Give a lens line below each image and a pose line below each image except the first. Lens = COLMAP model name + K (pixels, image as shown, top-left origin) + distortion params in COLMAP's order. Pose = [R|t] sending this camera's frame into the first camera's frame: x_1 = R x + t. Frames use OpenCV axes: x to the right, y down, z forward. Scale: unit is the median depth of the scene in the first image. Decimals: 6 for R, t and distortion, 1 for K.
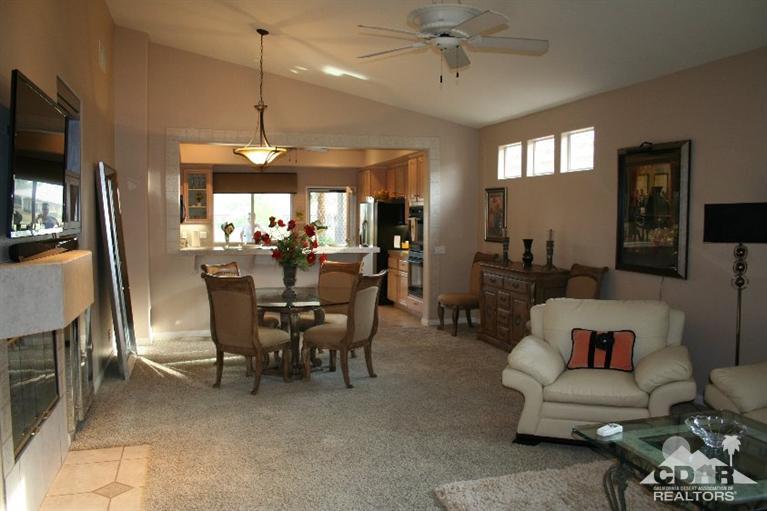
lens RADIAL K [[635.2, 0, 383.5], [0, 635.2, 255.5], [0, 0, 1]] dist [-0.132862, 0.089049]
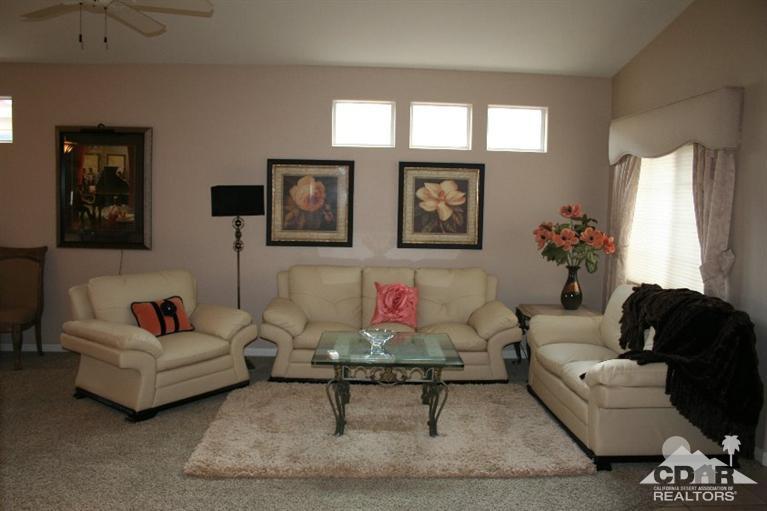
lens RADIAL K [[635.2, 0, 383.5], [0, 635.2, 255.5], [0, 0, 1]] dist [-0.132862, 0.089049]
pose [[0.236882, -0.077809, 0.968418, -0.436940], [0.041620, 0.996685, 0.069900, -0.011992], [-0.970647, 0.023748, 0.239335, 0.259823]]
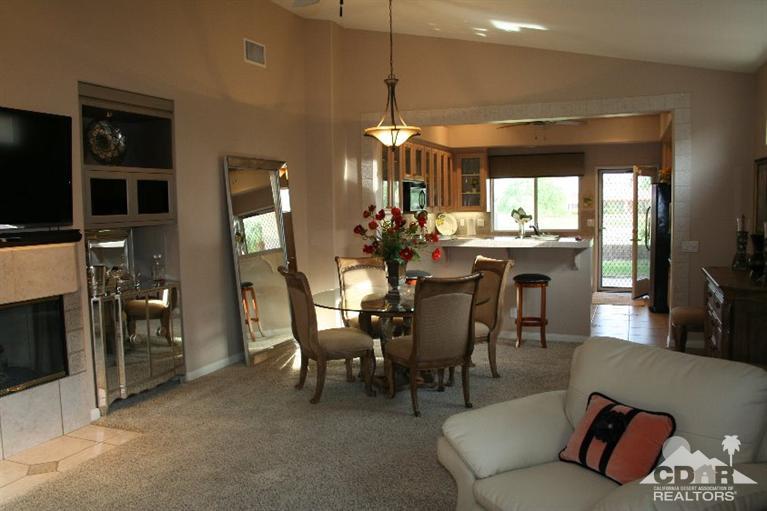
lens RADIAL K [[635.2, 0, 383.5], [0, 635.2, 255.5], [0, 0, 1]] dist [-0.132862, 0.089049]
pose [[0.775171, 0.036617, -0.630689, 0.383164], [-0.021891, 0.999276, 0.031110, -0.018790], [0.631372, -0.010309, 0.775411, 0.317735]]
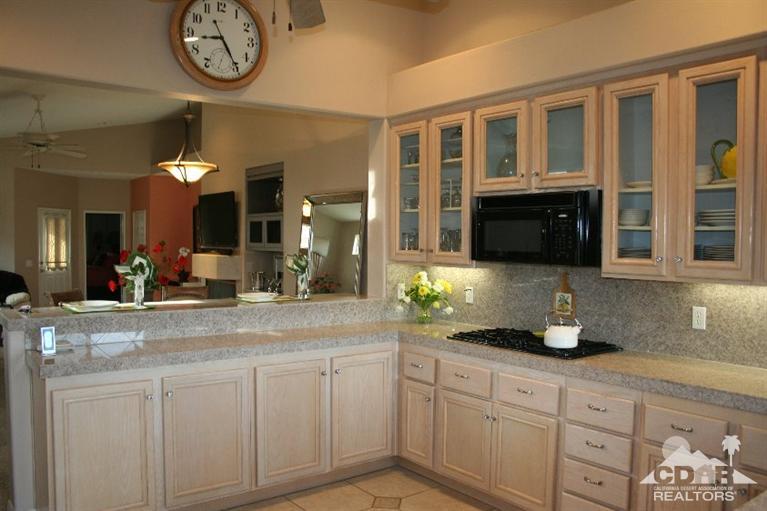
lens RADIAL K [[644.4, 0, 383.5], [0, 644.4, 255.5], [0, 0, 1]] dist [-0.141772, 0.134936]
pose [[-0.940856, -0.002777, -0.338795, -0.160345], [-0.033540, 0.995818, 0.084981, -0.133174], [0.337143, 0.091318, -0.937014, 2.040002]]
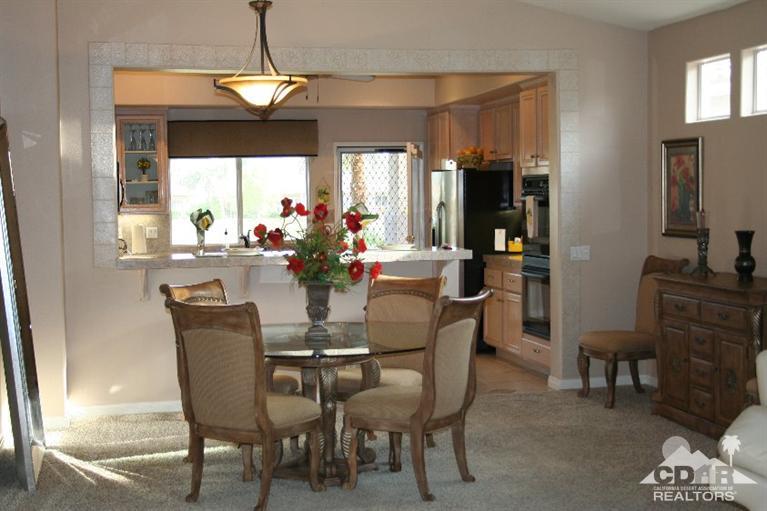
lens RADIAL K [[1154.6, 0, 383.5], [0, 1154.6, 255.5], [0, 0, 1]] dist [-0.011765, 0.070481]
pose [[0.997440, -0.014244, -0.070070, -0.016845], [0.013581, 0.999858, -0.009927, 0.001395], [0.070202, 0.008950, 0.997493, -0.026804]]
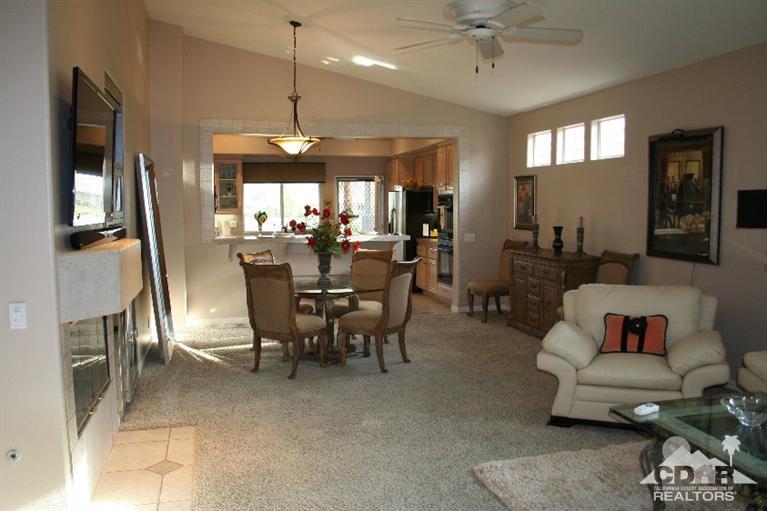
lens RADIAL K [[635.2, 0, 383.5], [0, 635.2, 255.5], [0, 0, 1]] dist [-0.132862, 0.089049]
pose [[0.999331, -0.004091, -0.036341, -0.015968], [0.004717, 0.999842, 0.017157, 0.002330], [0.036265, -0.017317, 0.999192, -0.019063]]
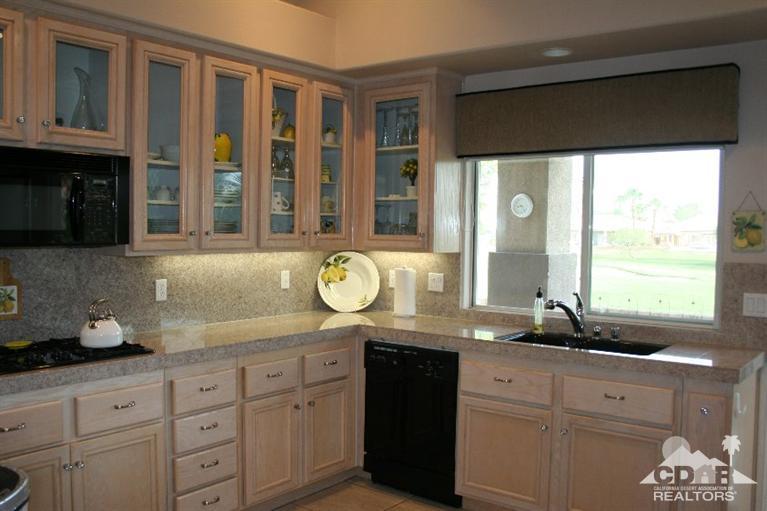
lens RADIAL K [[746.1, 0, 383.5], [0, 746.1, 255.5], [0, 0, 1]] dist [-0.021547, -0.011205]
pose [[0.560967, 0.042707, -0.826736, 0.059604], [-0.065971, 0.997799, 0.006780, -0.090891], [0.825205, 0.050737, 0.562549, 1.417000]]
